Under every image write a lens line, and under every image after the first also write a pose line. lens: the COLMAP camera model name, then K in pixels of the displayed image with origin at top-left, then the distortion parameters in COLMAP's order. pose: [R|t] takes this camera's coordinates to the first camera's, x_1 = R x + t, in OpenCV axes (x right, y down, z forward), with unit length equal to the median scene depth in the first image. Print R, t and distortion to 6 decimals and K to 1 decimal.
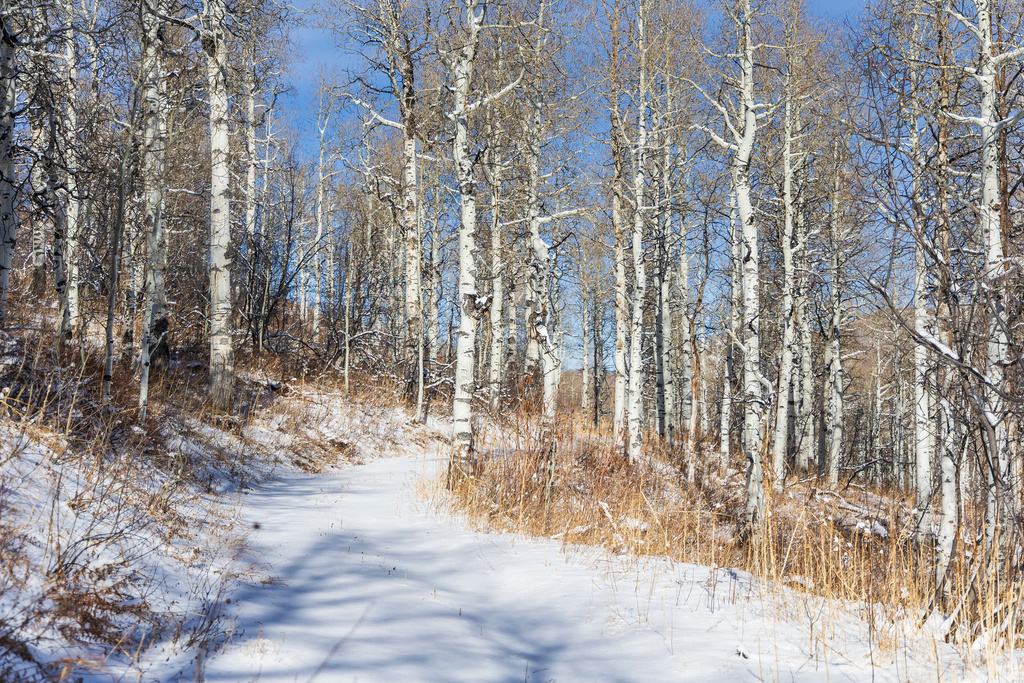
lens RADIAL K [[1663.6, 0, 512.0], [0, 1663.6, 341.5], [0, 0, 1]] dist [0.011554, 0.030849]
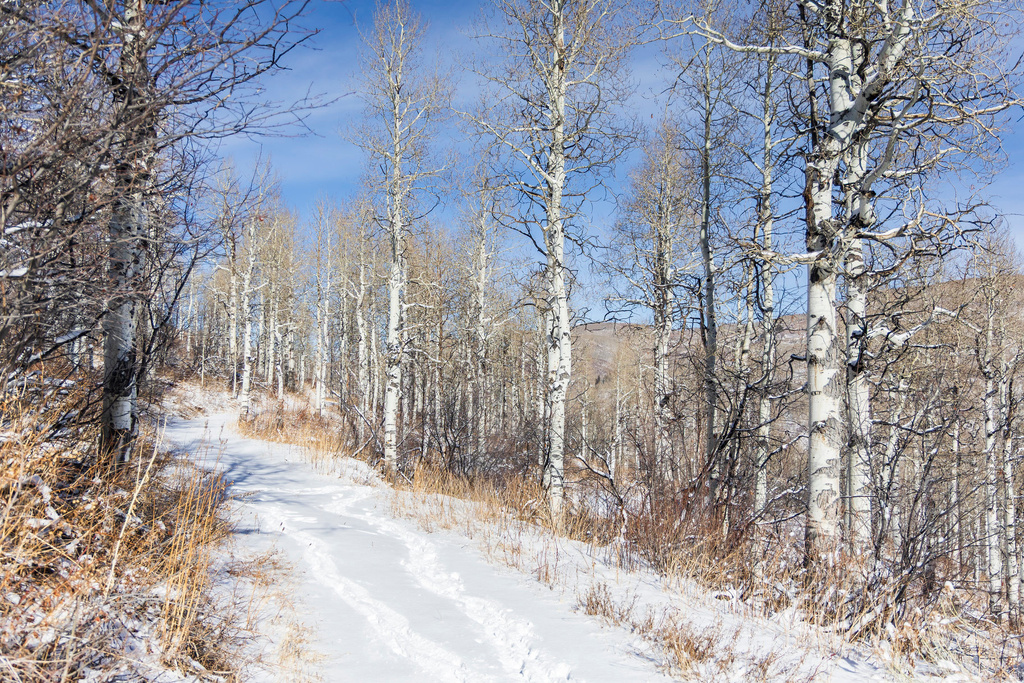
lens RADIAL K [[909.3, 0, 512.0], [0, 909.3, 341.5], [0, 0, 1]] dist [-0.012207, -0.006474]
pose [[0.974025, 0.019932, 0.225561, 0.047051], [-0.018727, 0.999797, -0.007478, -0.038667], [-0.225664, 0.003060, 0.974200, -0.454108]]
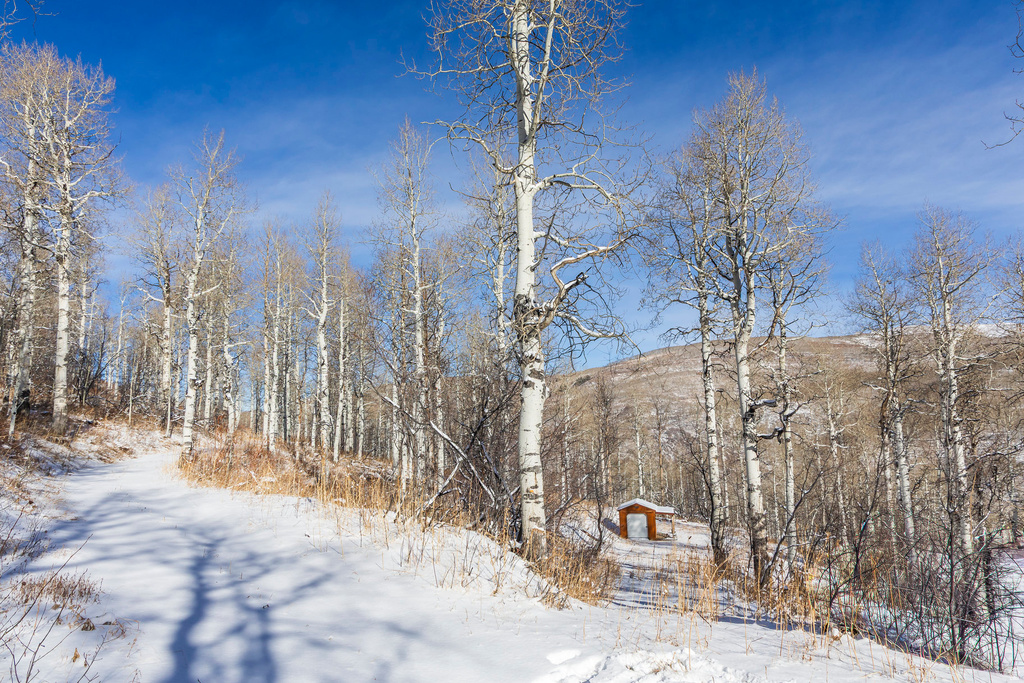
lens RADIAL K [[682.9, 0, 512.0], [0, 682.9, 341.5], [0, 0, 1]] dist [0.003190, -0.000104]
pose [[0.919117, 0.025441, 0.393163, 0.004784], [0.006812, 0.996738, -0.080422, -0.001441], [-0.393927, 0.076596, 0.915945, -0.004724]]
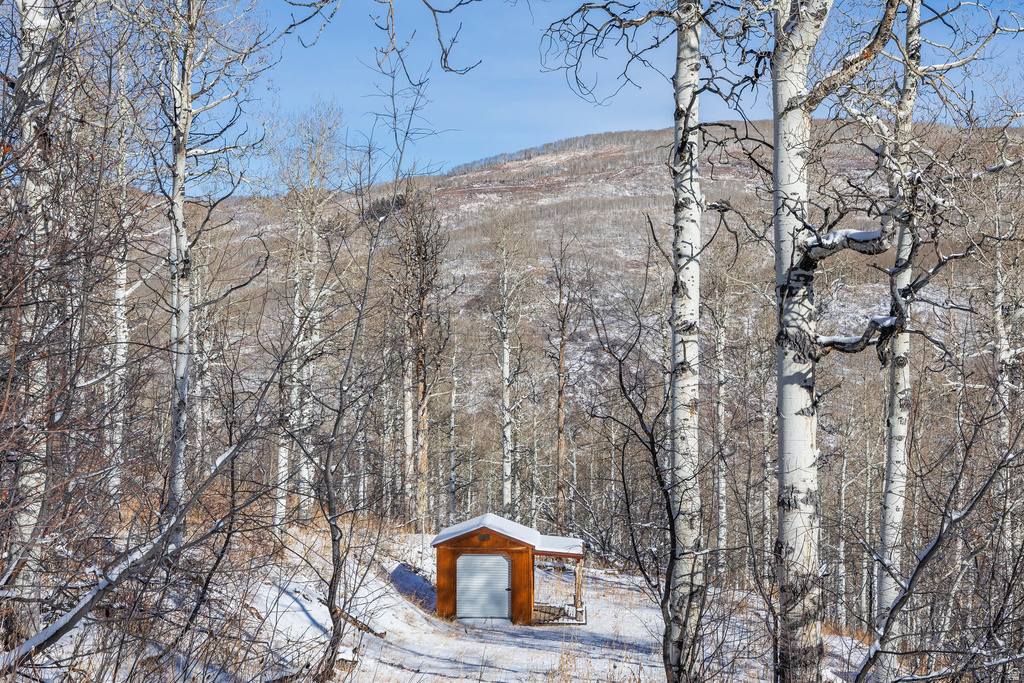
lens RADIAL K [[1770.8, 0, 512.0], [0, 1770.8, 341.5], [0, 0, 1]] dist [0.020802, 0.020230]
pose [[0.836418, 0.001898, 0.548088, 0.087642], [-0.034913, 0.998148, 0.049822, 0.011839], [-0.546978, -0.060807, 0.834935, 0.088711]]
